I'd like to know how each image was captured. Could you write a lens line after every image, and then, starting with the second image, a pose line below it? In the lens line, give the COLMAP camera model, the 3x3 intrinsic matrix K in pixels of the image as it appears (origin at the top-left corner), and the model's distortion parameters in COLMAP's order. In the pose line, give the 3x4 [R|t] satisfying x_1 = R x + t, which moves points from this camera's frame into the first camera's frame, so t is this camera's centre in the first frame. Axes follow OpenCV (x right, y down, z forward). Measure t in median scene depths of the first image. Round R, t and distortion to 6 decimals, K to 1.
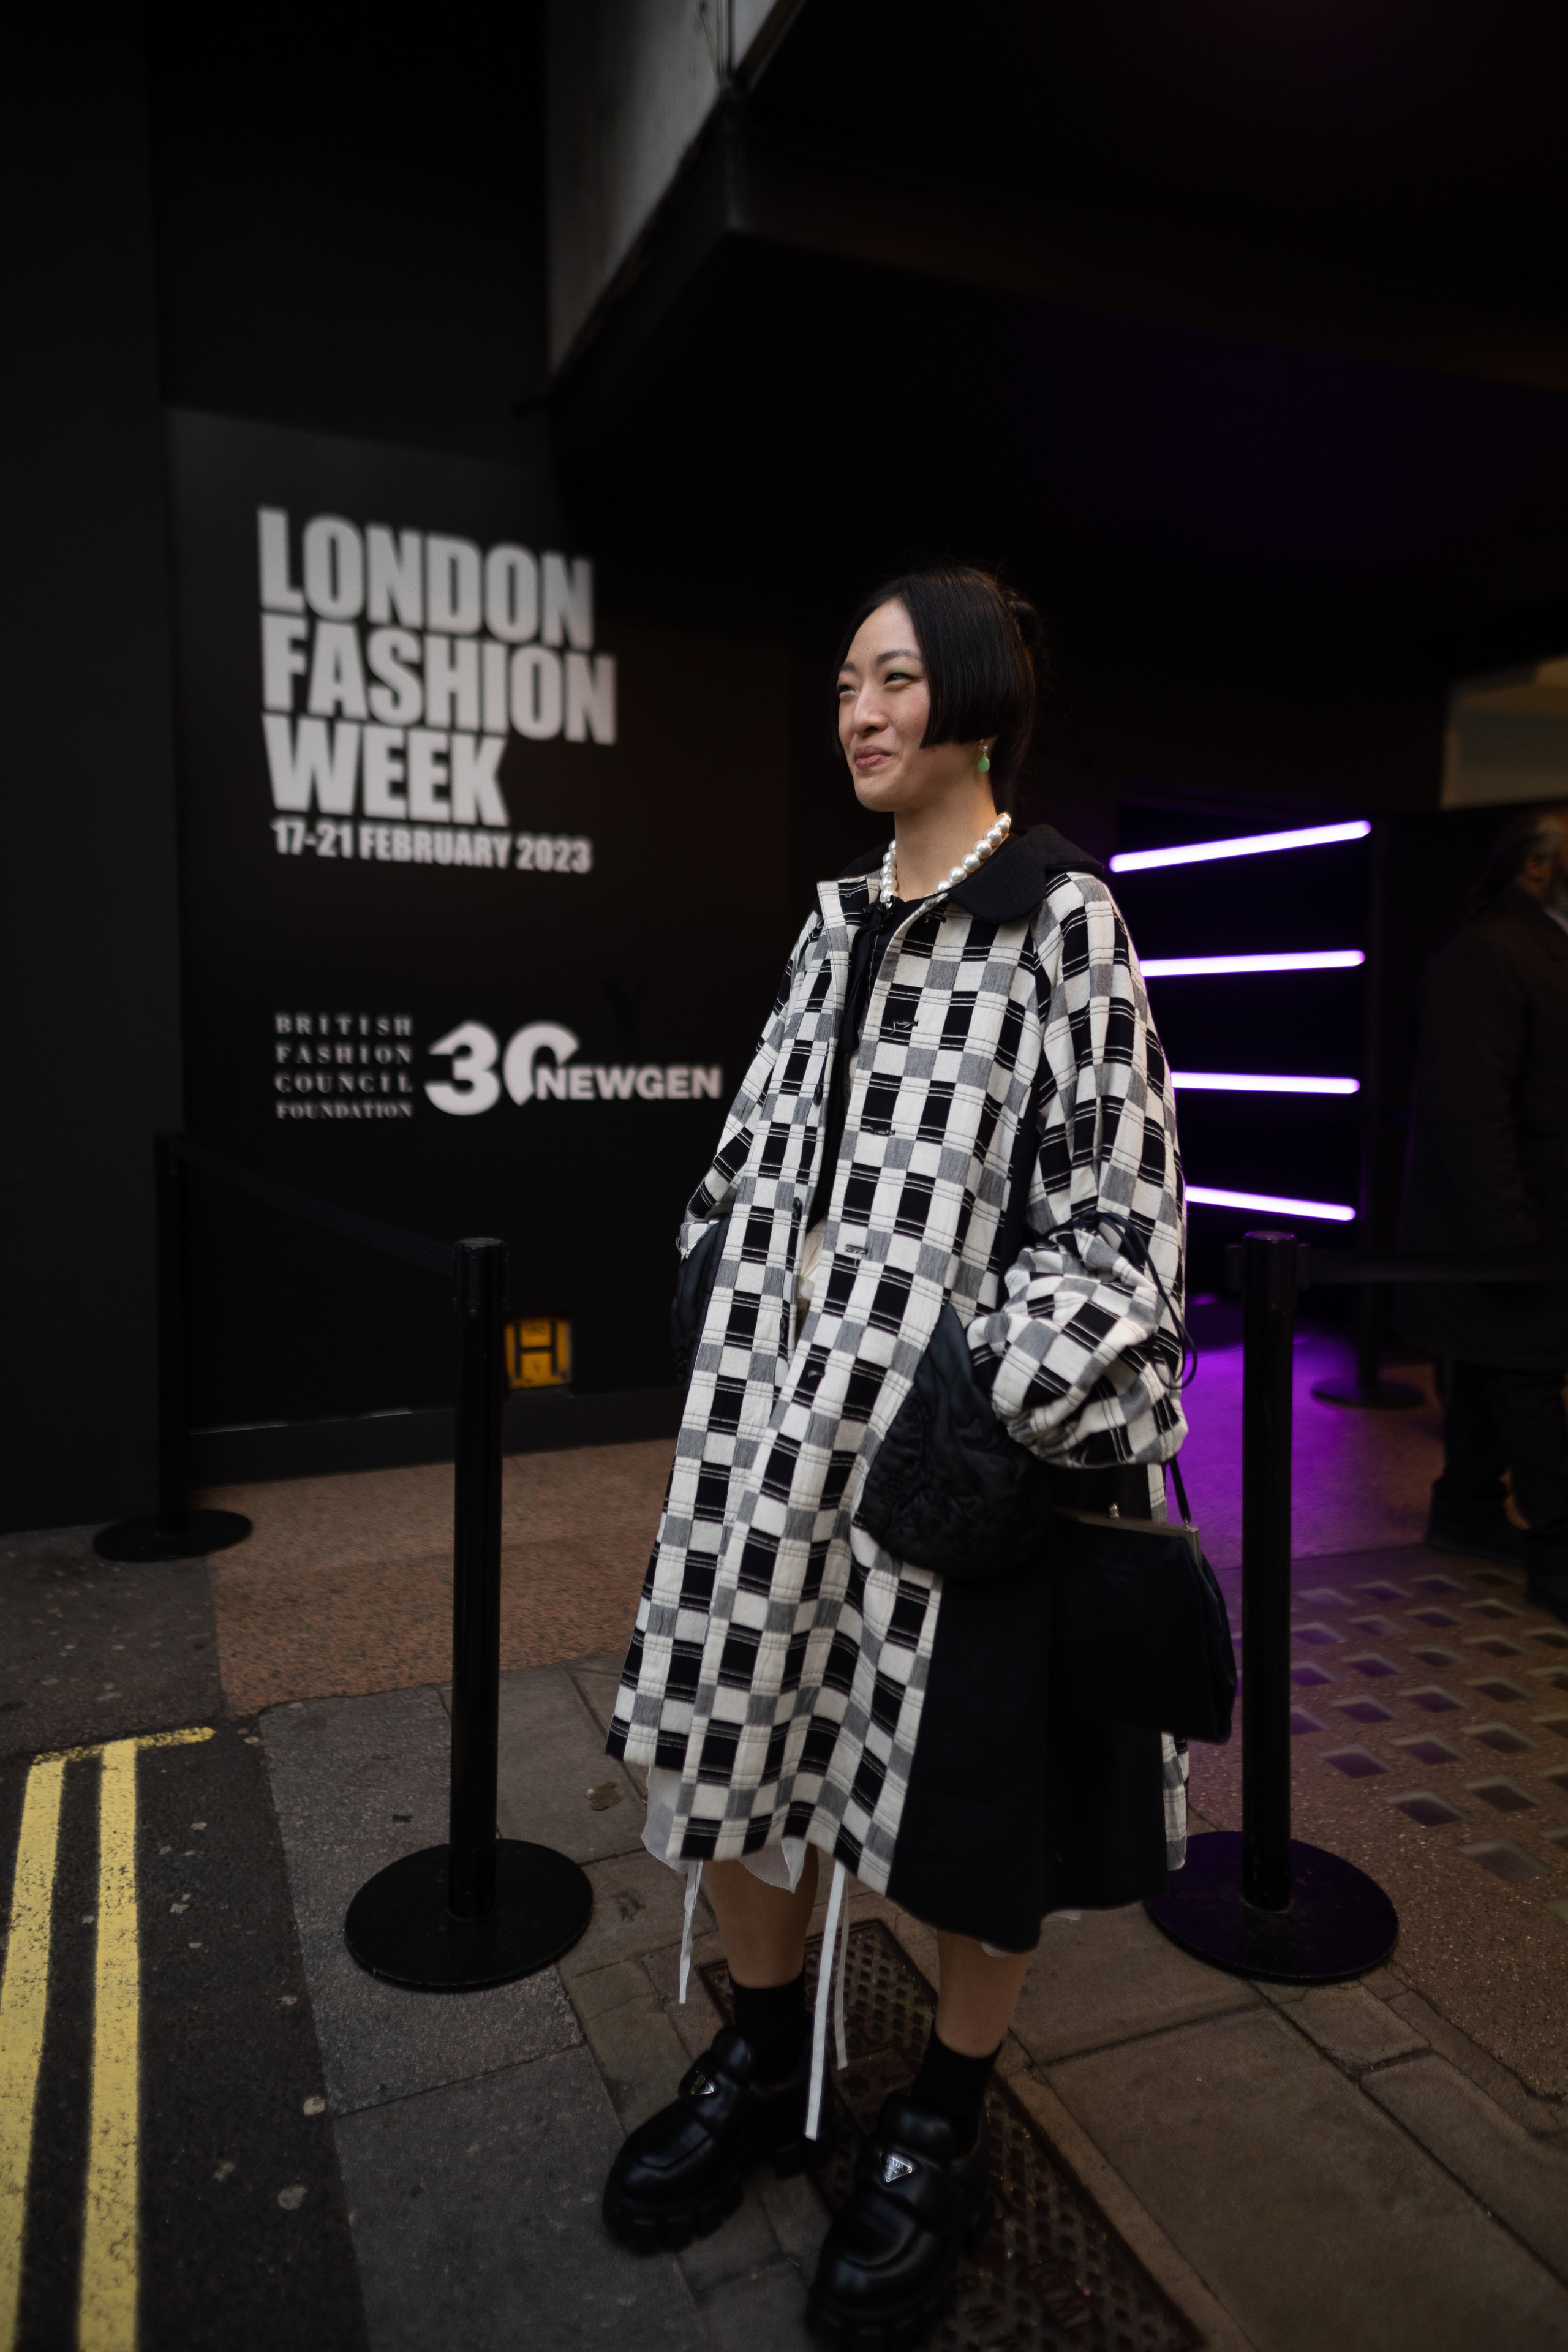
lens RADIAL K [[1587.6, 0, 791.3], [0, 1587.6, 1163.1], [0, 0, 1]] dist [0.114469, -0.024268]
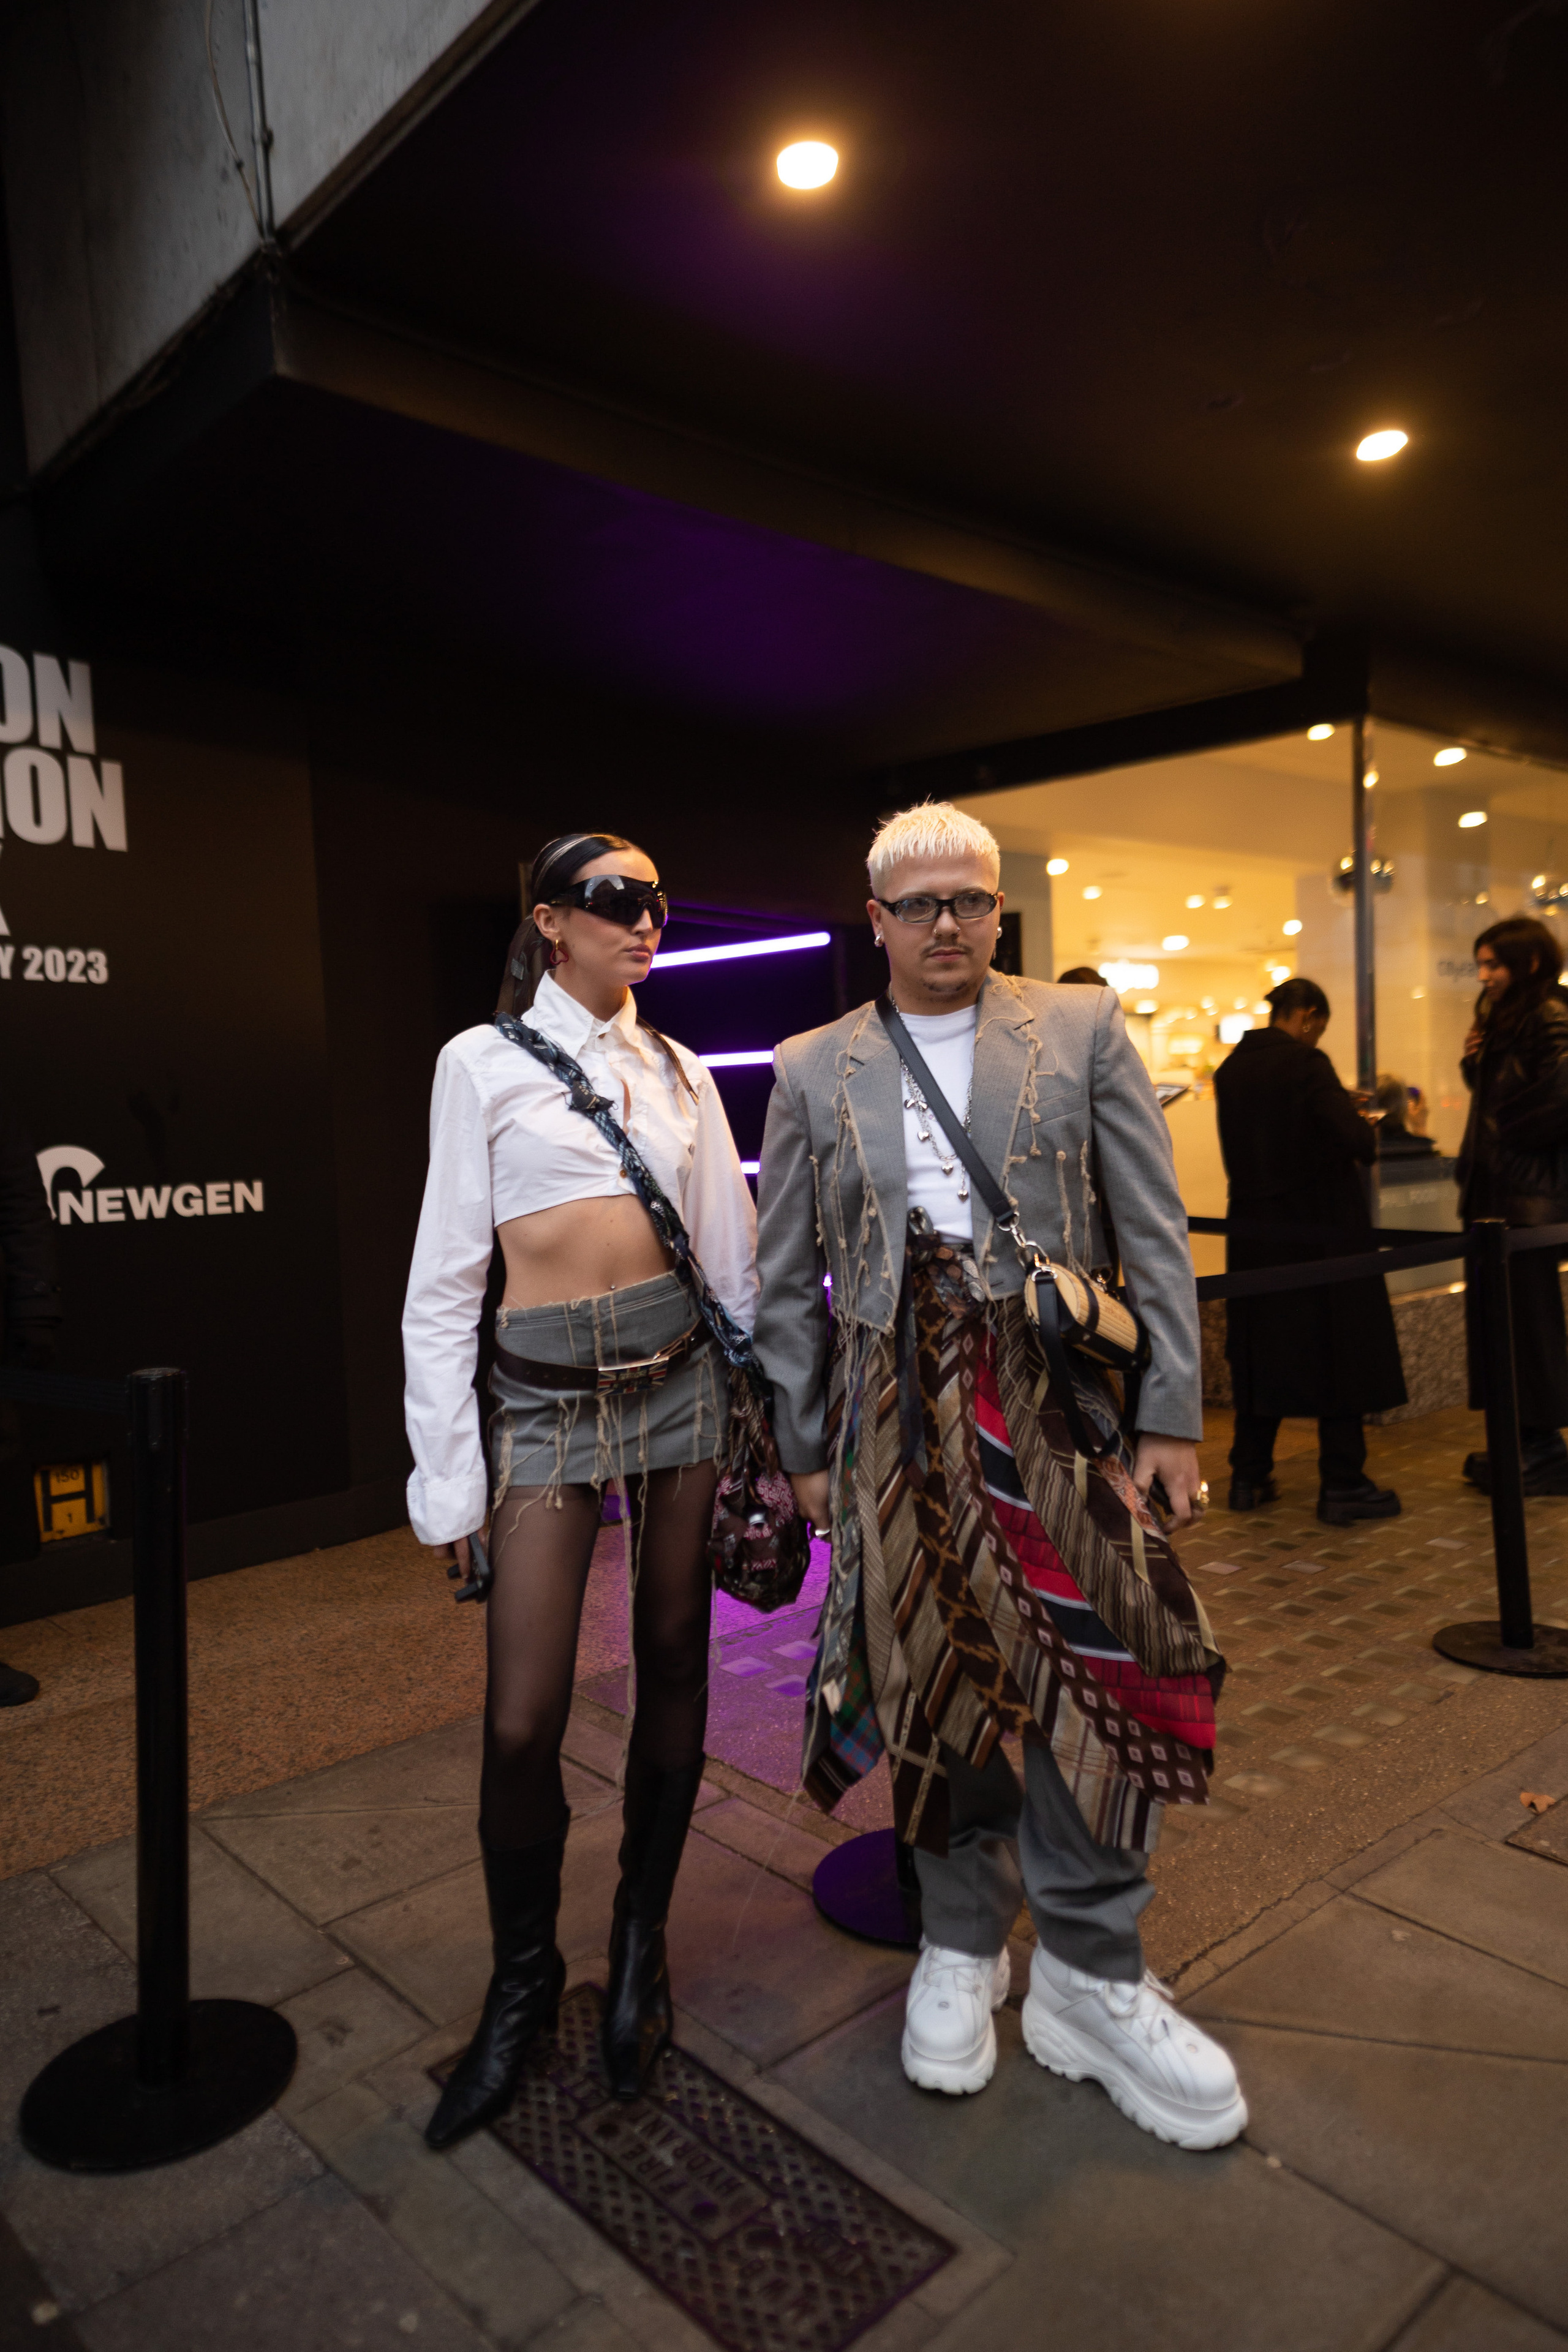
lens RADIAL K [[1587.6, 0, 783.7], [0, 1587.6, 1179.3], [0, 0, 1]] dist [0.114469, -0.024268]
pose [[0.940085, -0.057341, 0.336082, -0.085119], [0.073533, 0.996656, -0.035639, -0.002577], [-0.332915, 0.058217, 0.941158, -0.035830]]
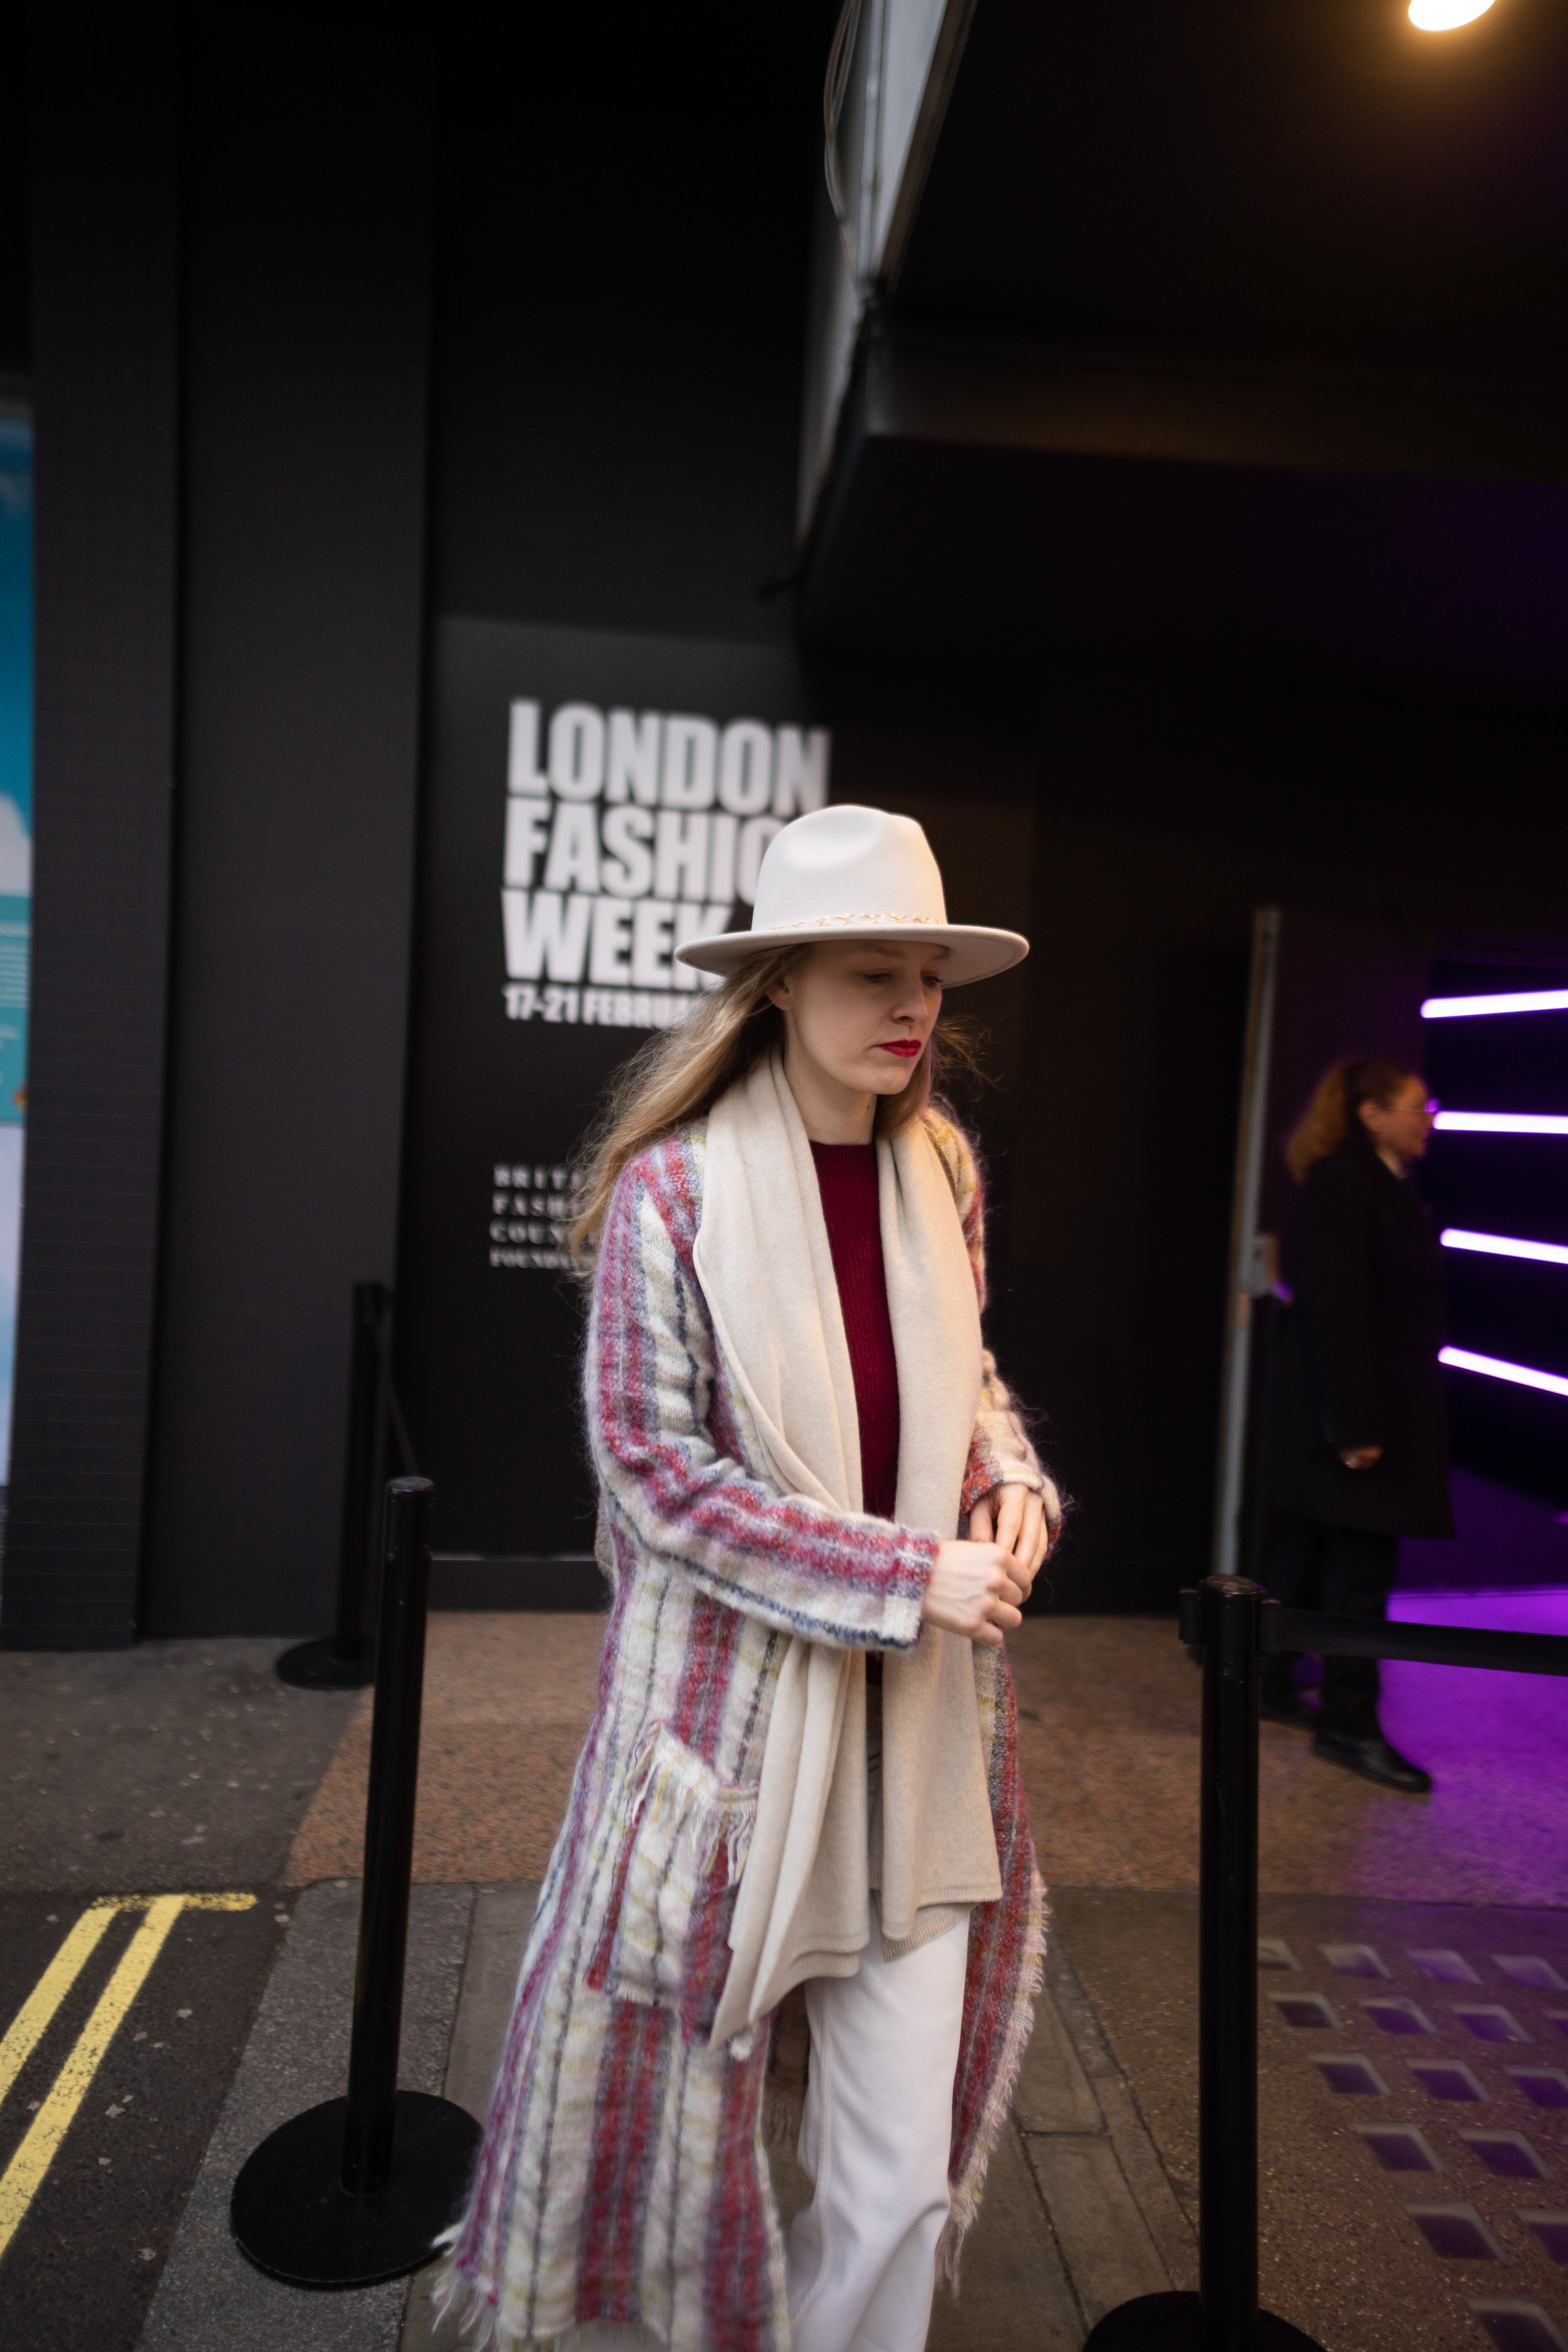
lens RADIAL K [[1587.6, 0, 783.8], [0, 1587.6, 1170.3], [0, 0, 1]] dist [0.114469, -0.024268]
pose [[0.952625, 0.059294, -0.298311, 0.173090], [-0.069616, 0.997283, -0.024087, -0.079118], [0.296073, 0.043713, 0.954165, 0.056060]]
